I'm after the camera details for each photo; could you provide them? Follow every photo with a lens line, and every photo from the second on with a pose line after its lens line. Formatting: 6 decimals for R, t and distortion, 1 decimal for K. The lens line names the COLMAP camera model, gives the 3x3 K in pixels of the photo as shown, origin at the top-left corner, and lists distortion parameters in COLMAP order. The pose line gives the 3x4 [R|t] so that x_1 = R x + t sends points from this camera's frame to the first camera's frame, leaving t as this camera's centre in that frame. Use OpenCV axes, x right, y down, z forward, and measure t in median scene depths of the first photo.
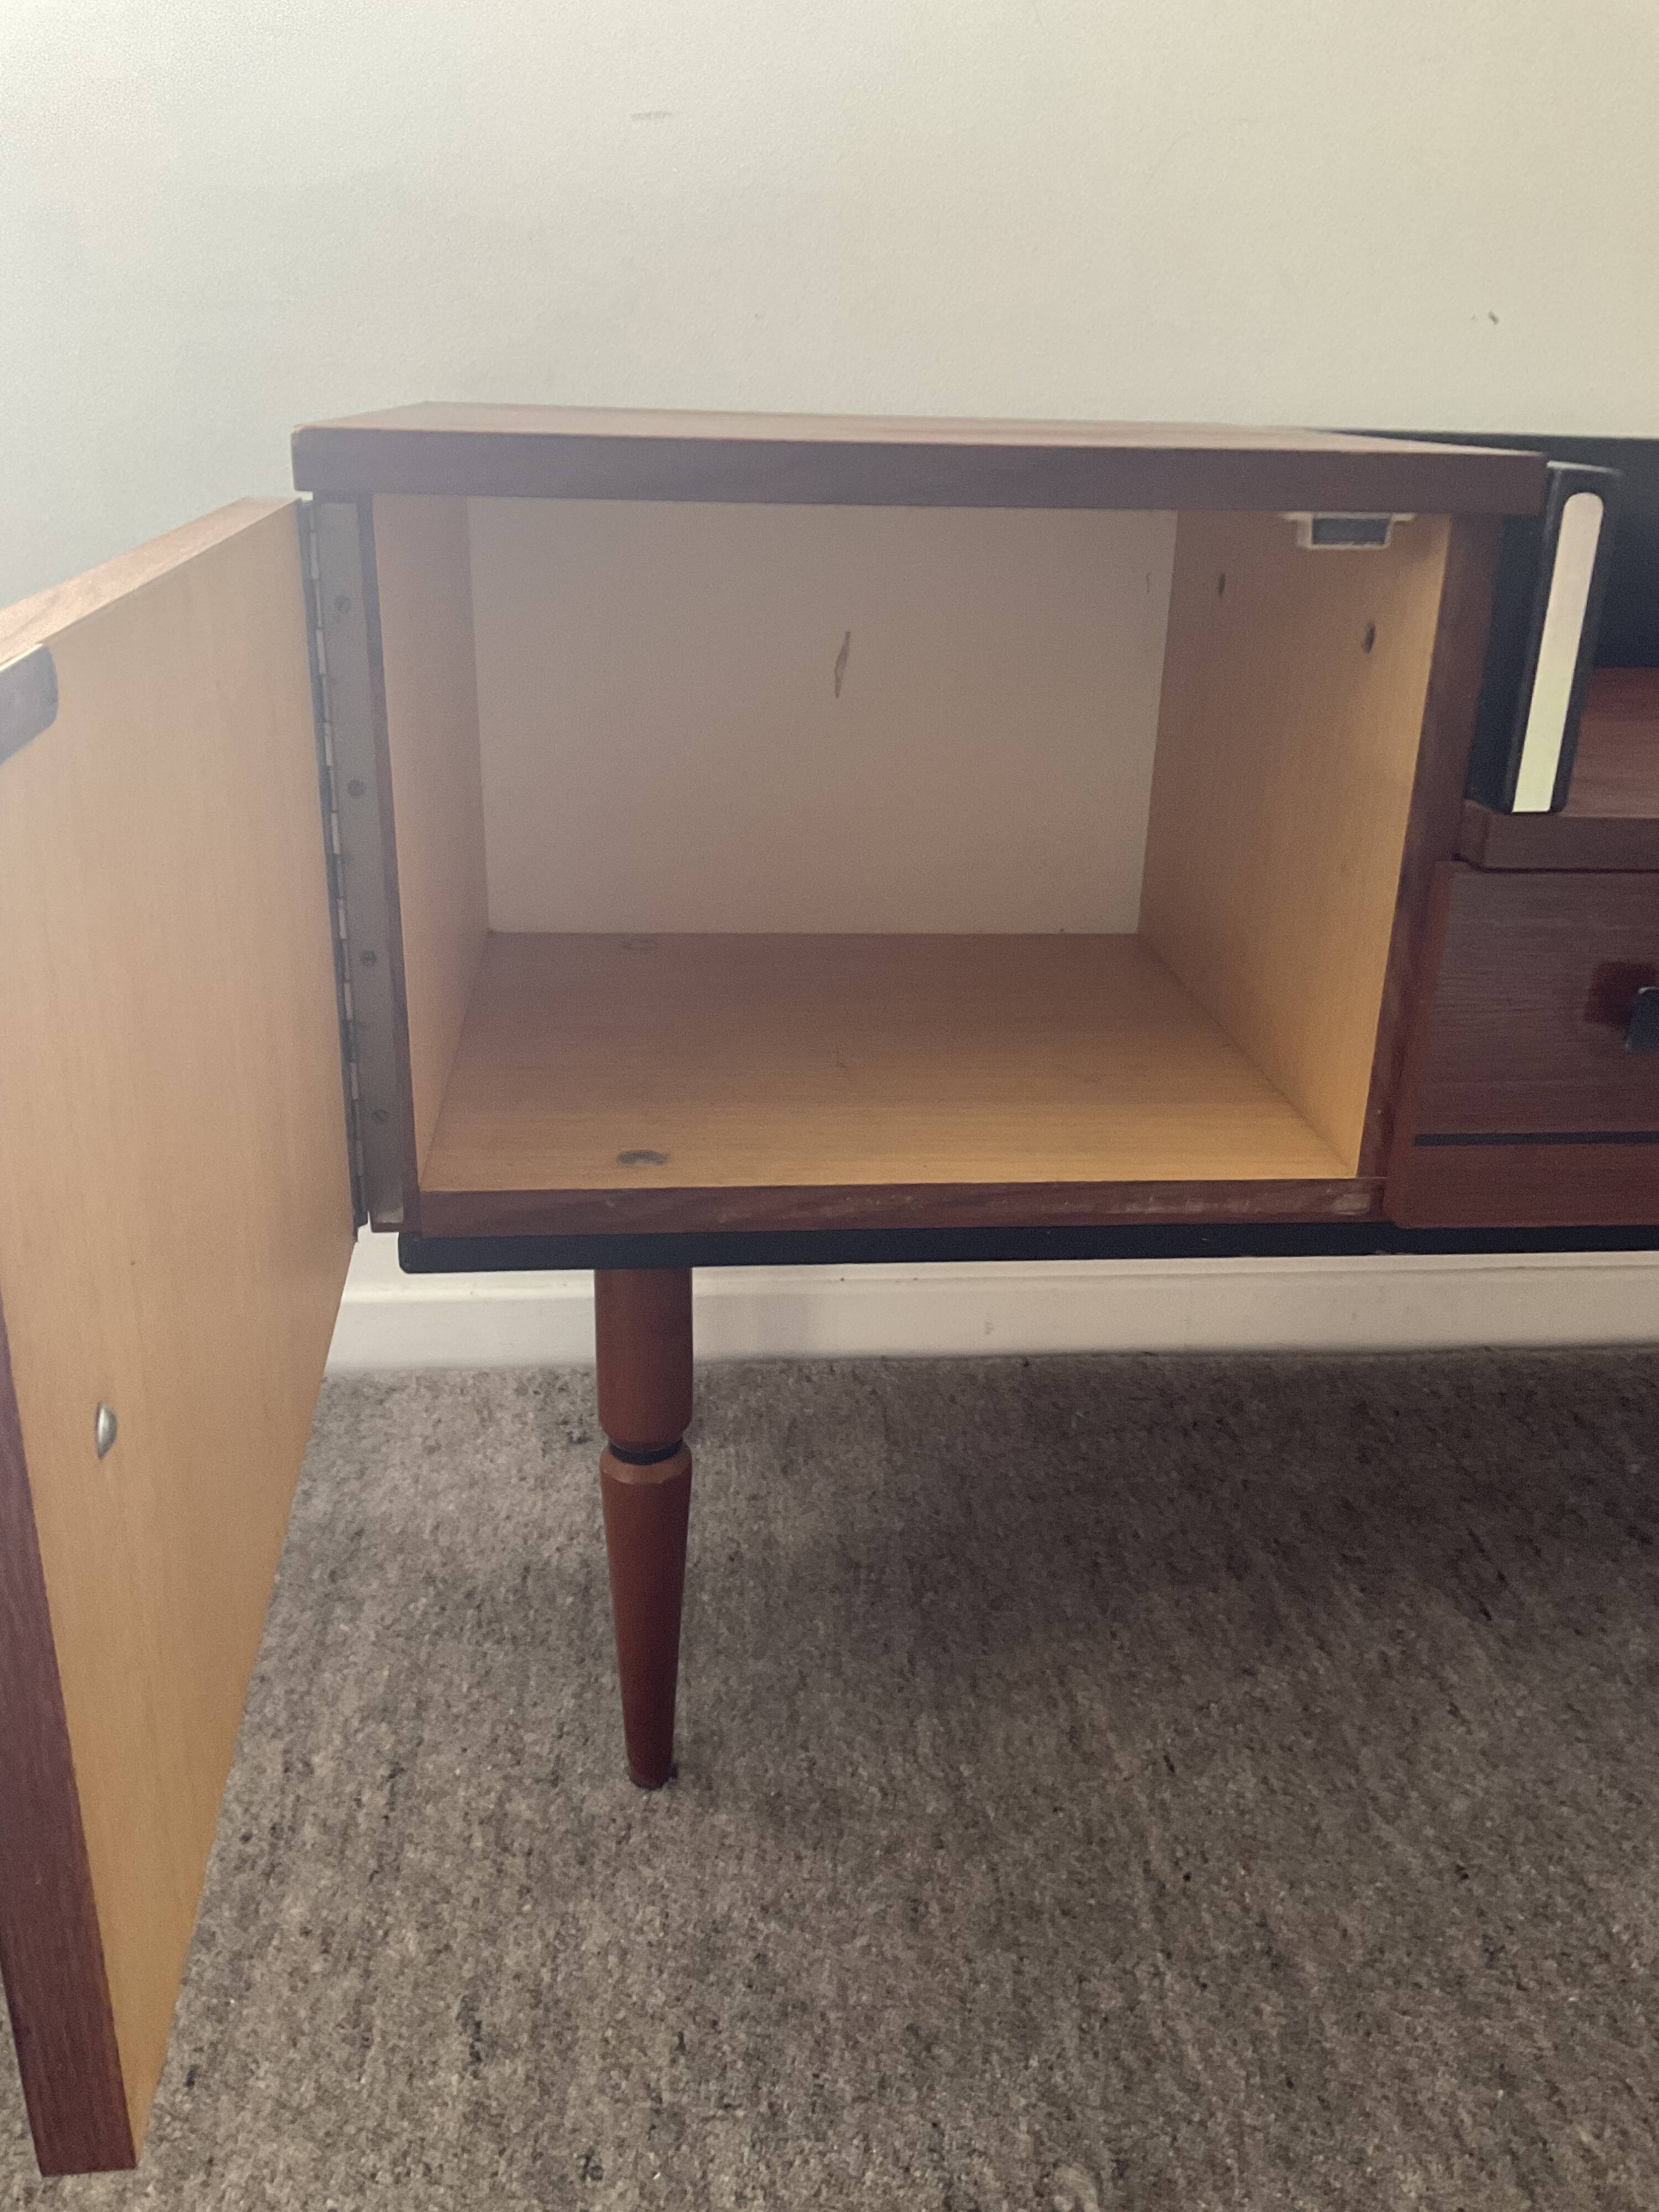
lens RADIAL K [[1859.8, 0, 835.6], [0, 1859.8, 1071.7], [0, 0, 1]] dist [0.050722, -0.090653]
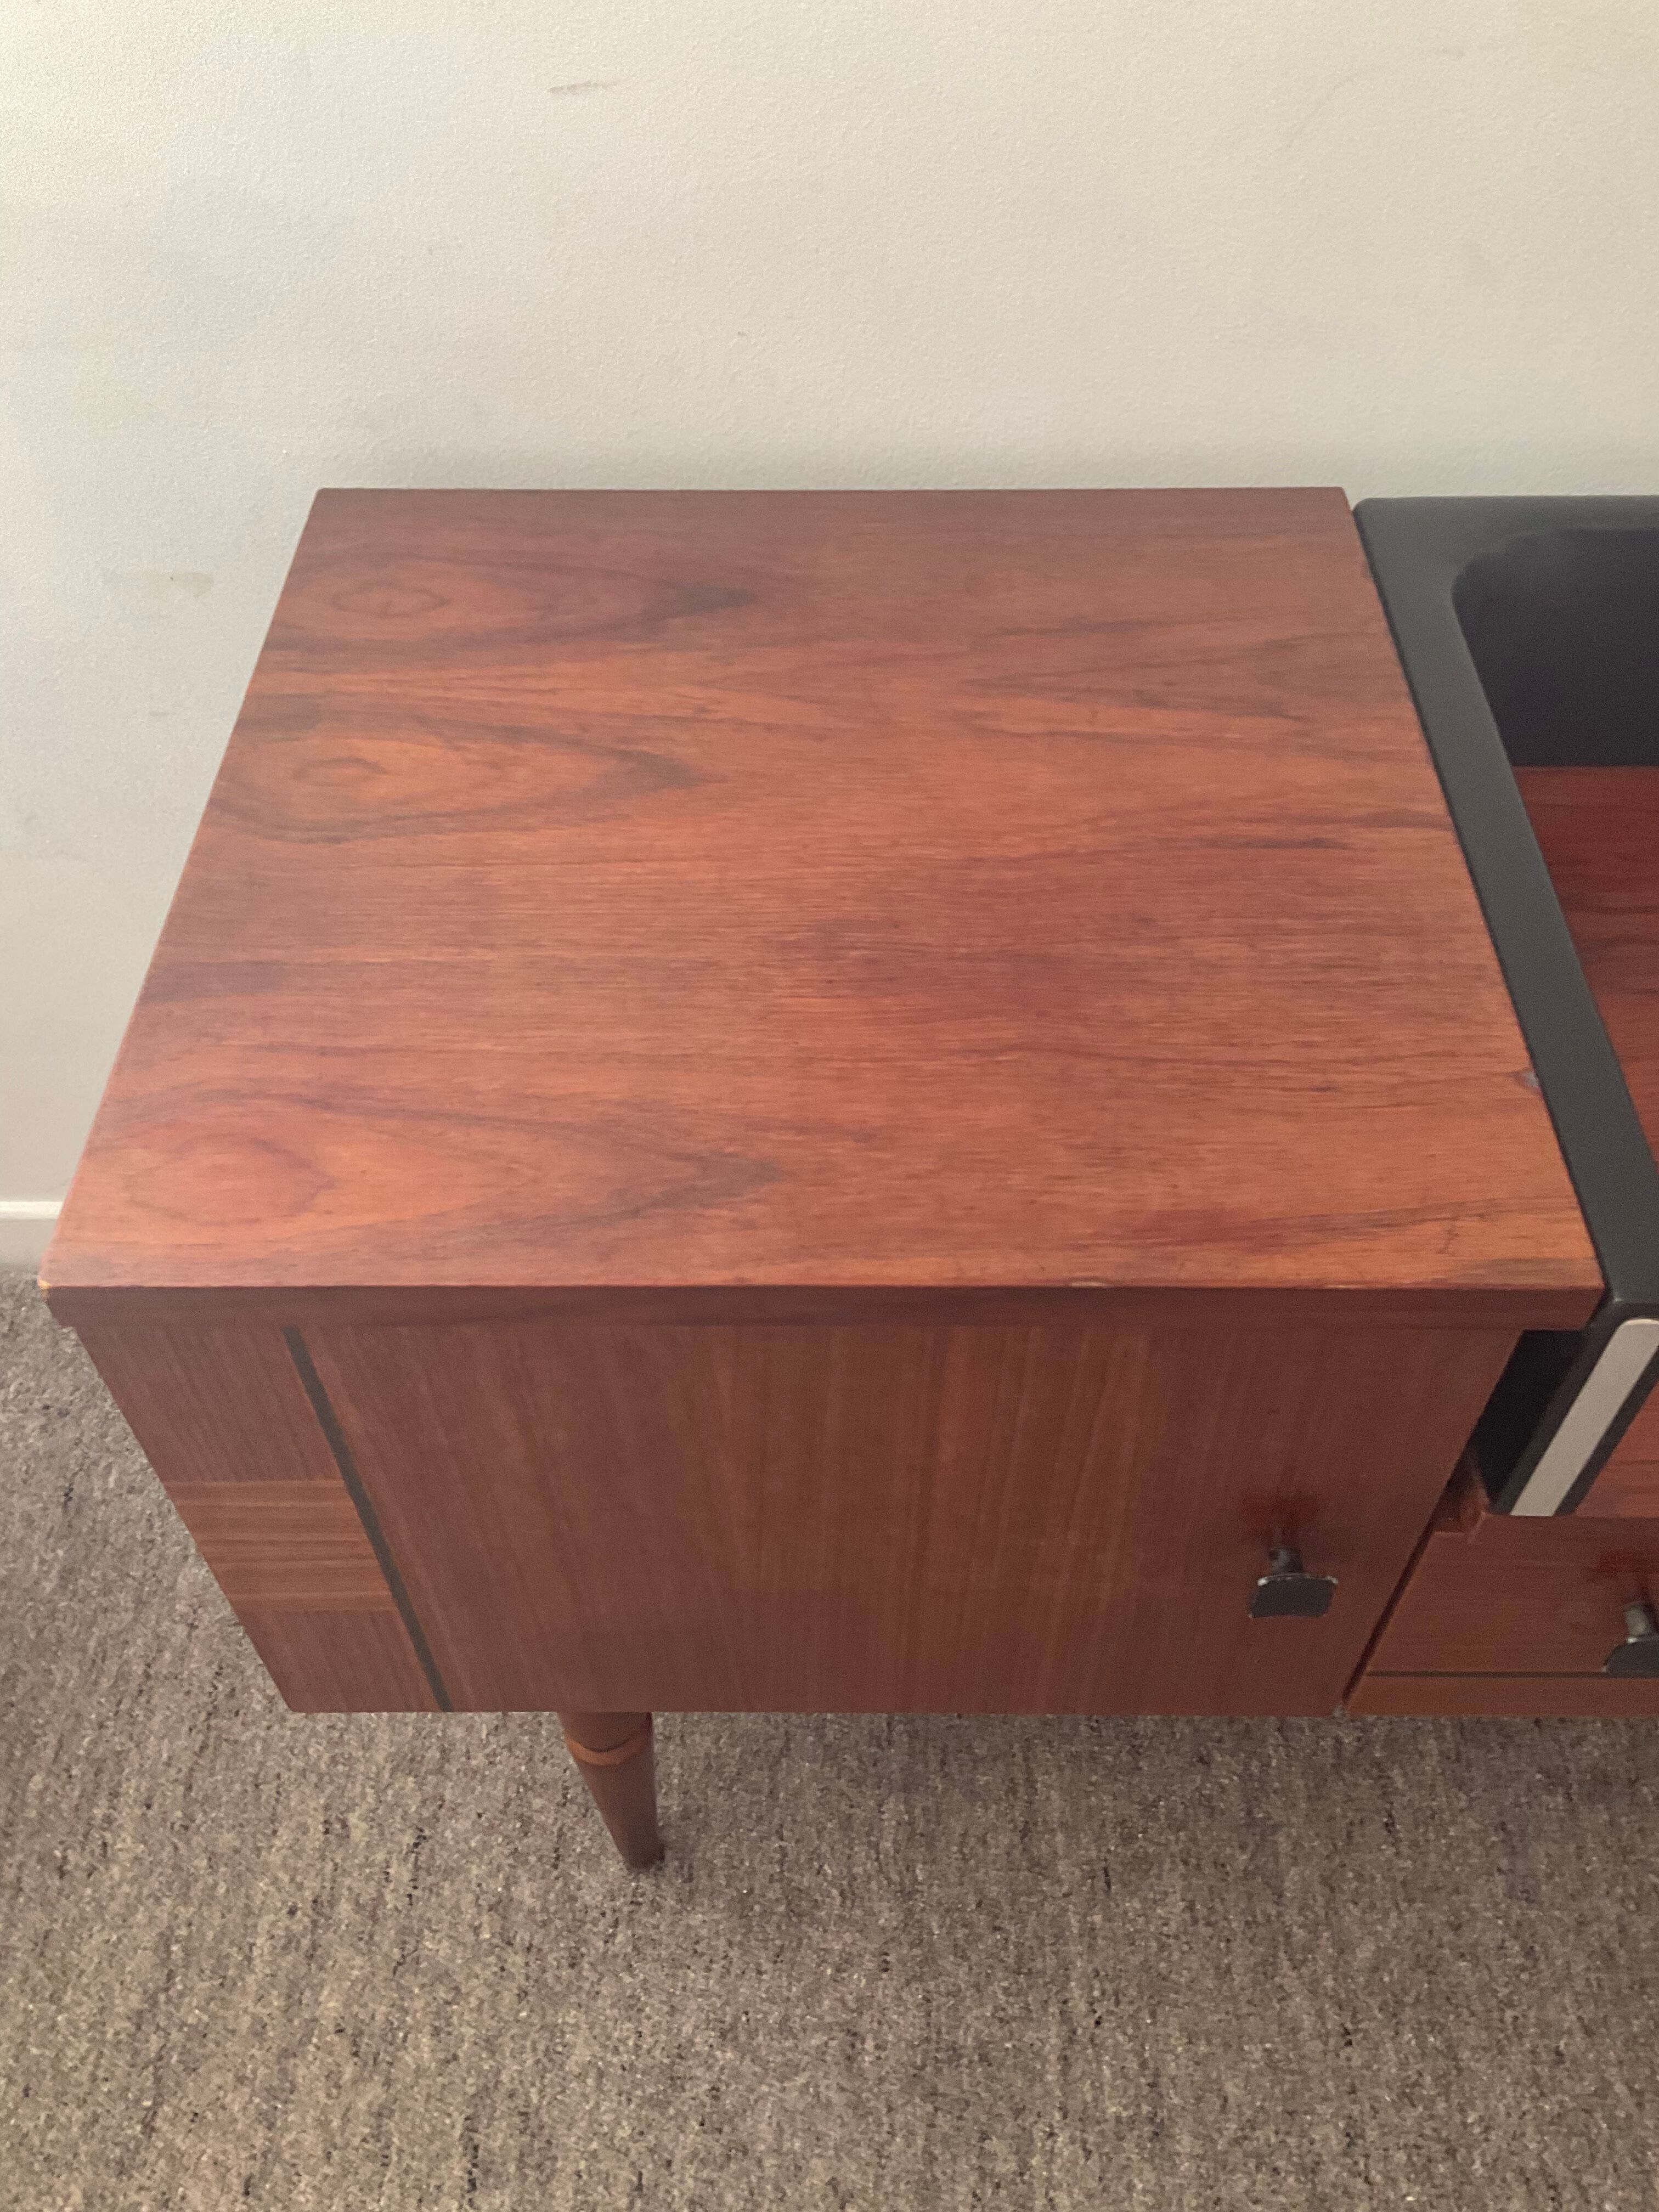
lens RADIAL K [[1859.8, 0, 830.9], [0, 1859.8, 1087.9], [0, 0, 1]] dist [0.050722, -0.090653]
pose [[0.993922, 0.057308, -0.093993, 0.095530], [-0.006425, 0.882559, 0.470158, -0.567908], [0.109898, -0.466697, 0.877563, 0.237316]]
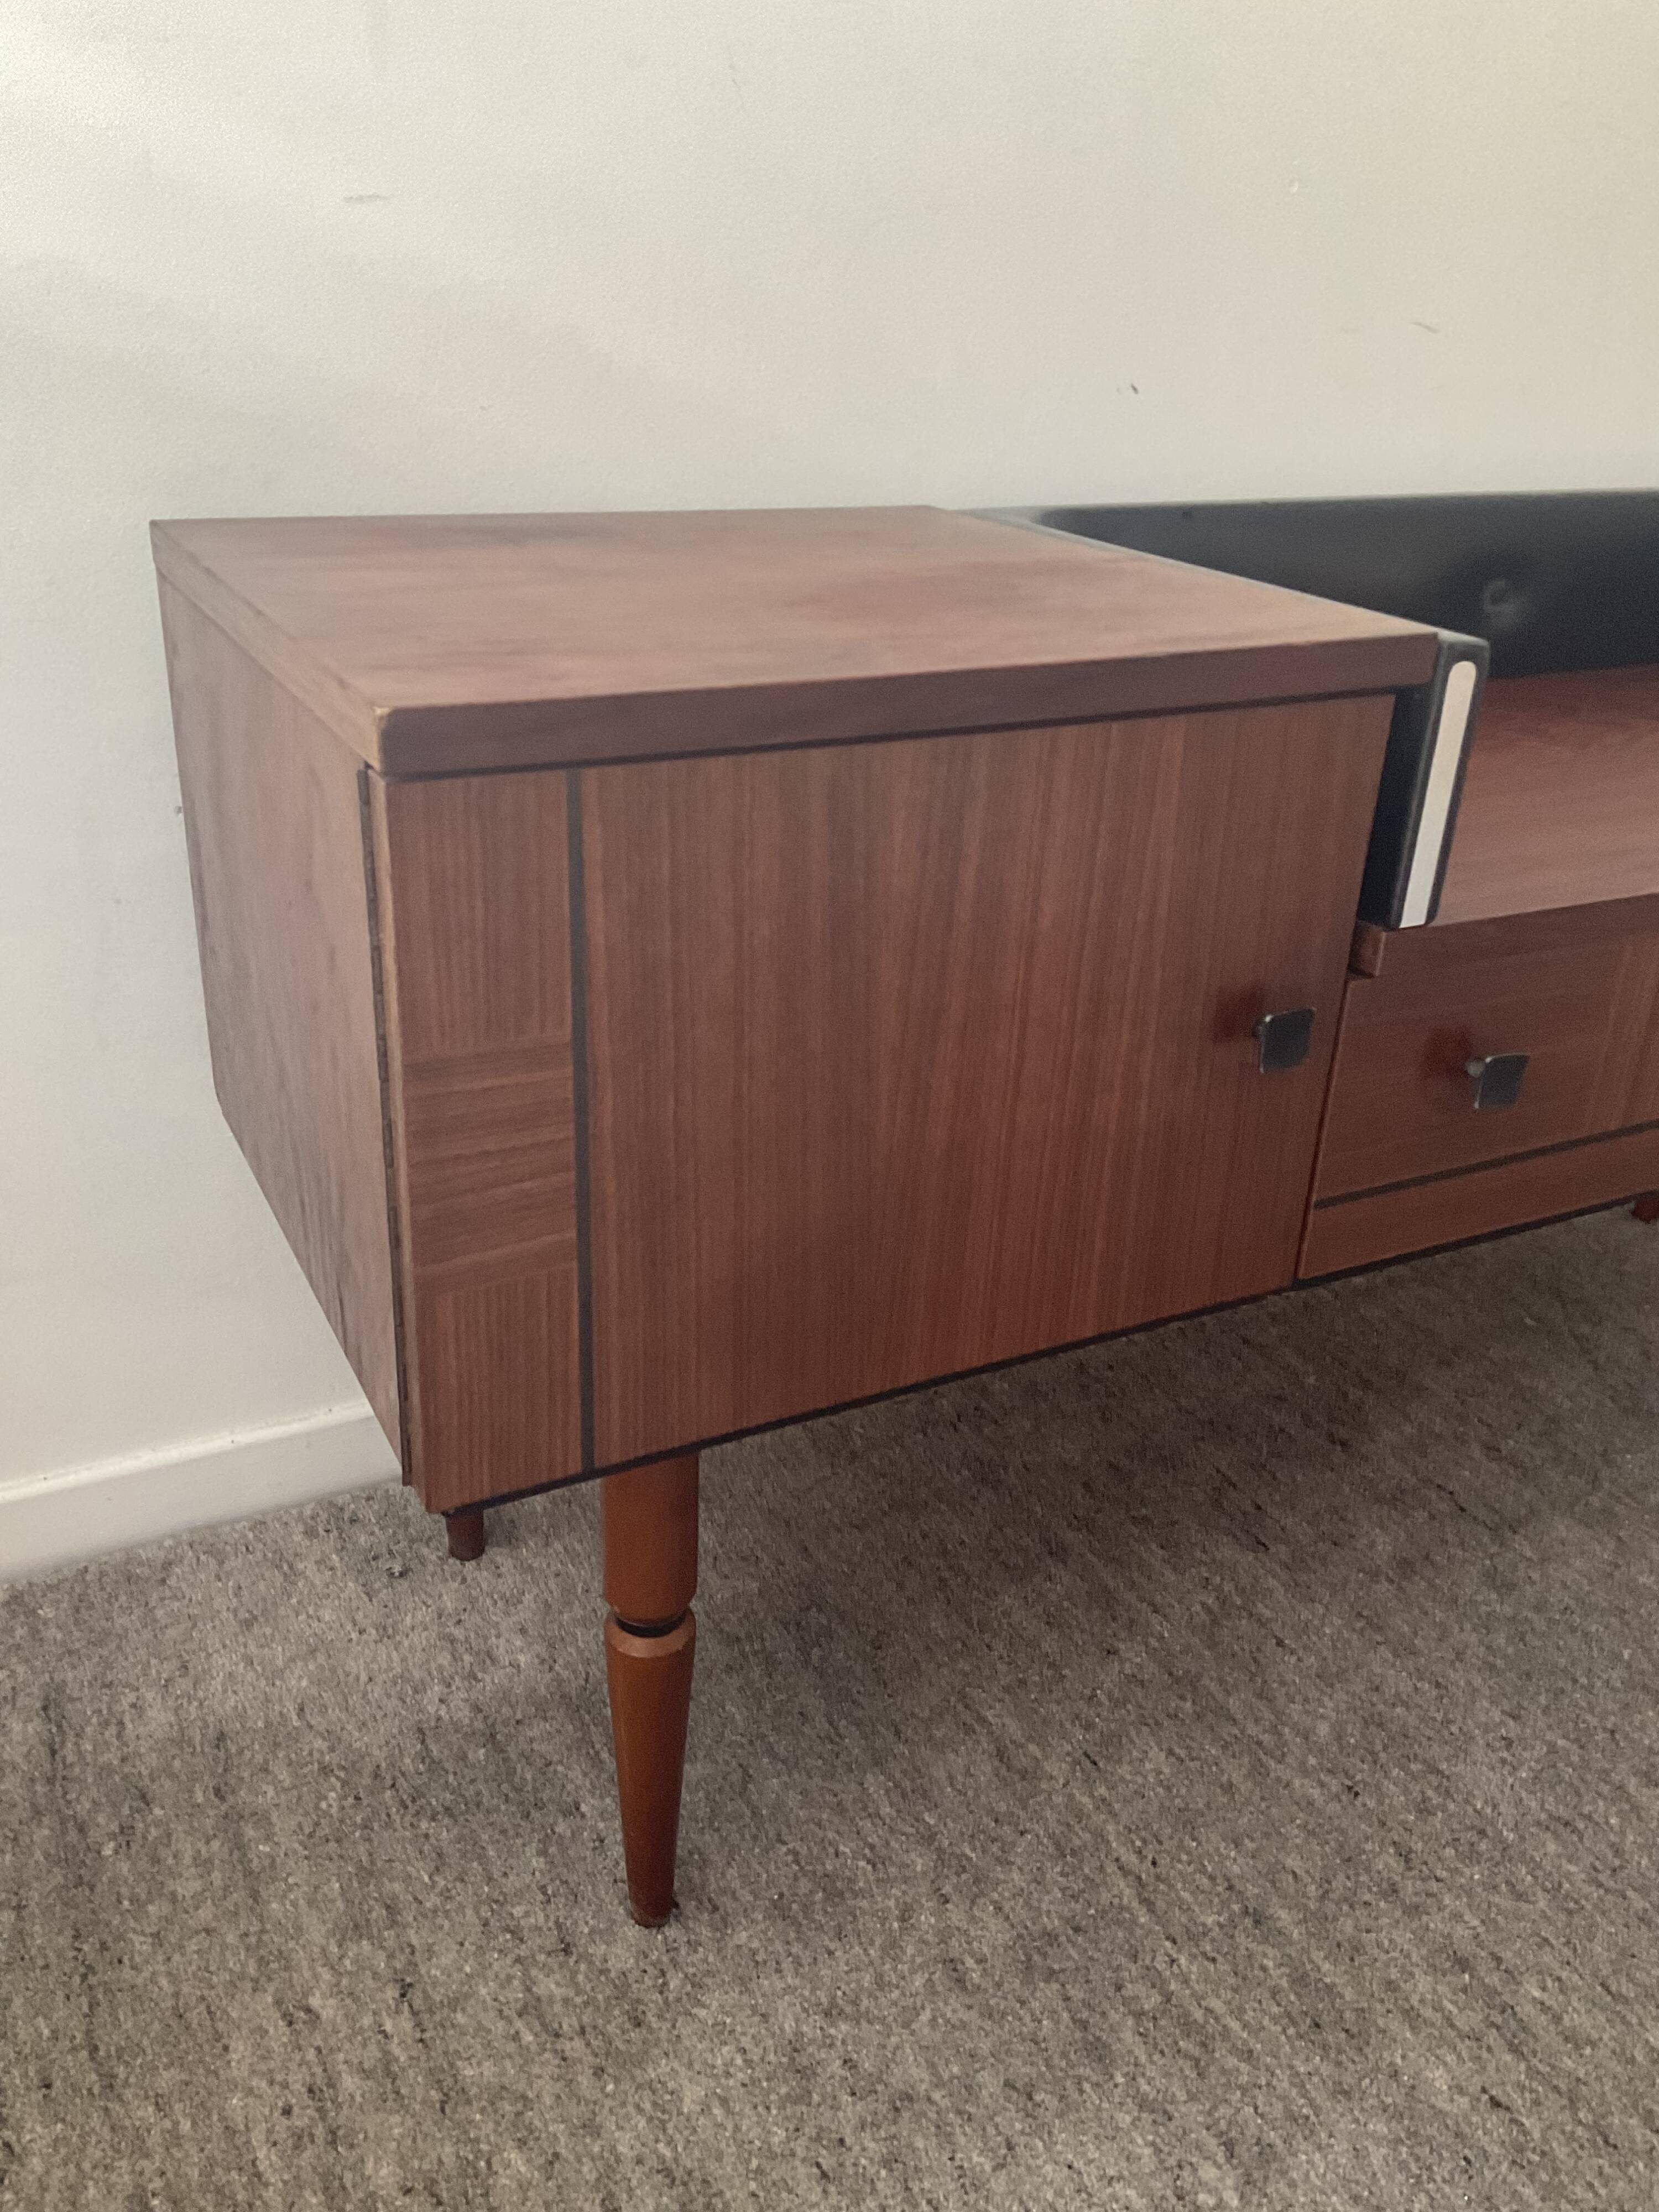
lens RADIAL K [[1859.8, 0, 830.1], [0, 1859.8, 1068.5], [0, 0, 1]] dist [0.050722, -0.090653]
pose [[0.926171, -0.142569, 0.349115, -0.299801], [0.117928, 0.988847, 0.090968, -0.158173], [-0.358190, -0.043081, 0.932654, 0.038591]]
